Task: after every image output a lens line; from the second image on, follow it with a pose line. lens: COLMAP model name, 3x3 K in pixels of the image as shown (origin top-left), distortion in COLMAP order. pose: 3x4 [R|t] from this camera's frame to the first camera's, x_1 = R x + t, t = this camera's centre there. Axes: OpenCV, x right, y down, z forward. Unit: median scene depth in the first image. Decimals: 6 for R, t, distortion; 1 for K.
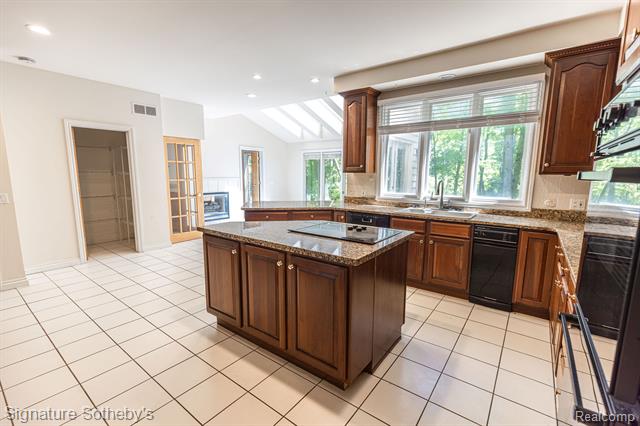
lens RADIAL K [[288.1, 0, 319.0], [0, 288.1, 215.9], [0, 0, 1]] dist [0.000461, -0.000027]
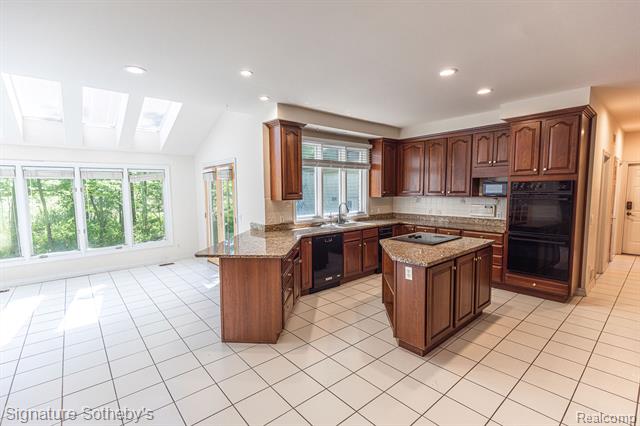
lens RADIAL K [[291.7, 0, 322.7], [0, 291.7, 213.2], [0, 0, 1]] dist [0.002413, 0.000085]
pose [[0.208481, -0.087454, 0.974109, -0.998408], [0.152361, 0.986738, 0.055979, -0.165235], [-0.966086, 0.136746, 0.219041, 0.764531]]
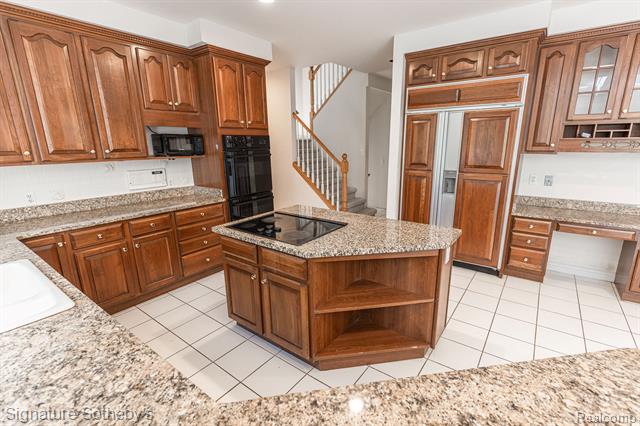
lens RADIAL K [[291.7, 0, 322.7], [0, 291.7, 213.2], [0, 0, 1]] dist [0.002413, 0.000085]
pose [[-0.999932, 0.004901, -0.010621, 0.002845], [0.000518, 0.925648, 0.378386, -0.227141], [0.011686, 0.378355, -0.925587, 1.214303]]
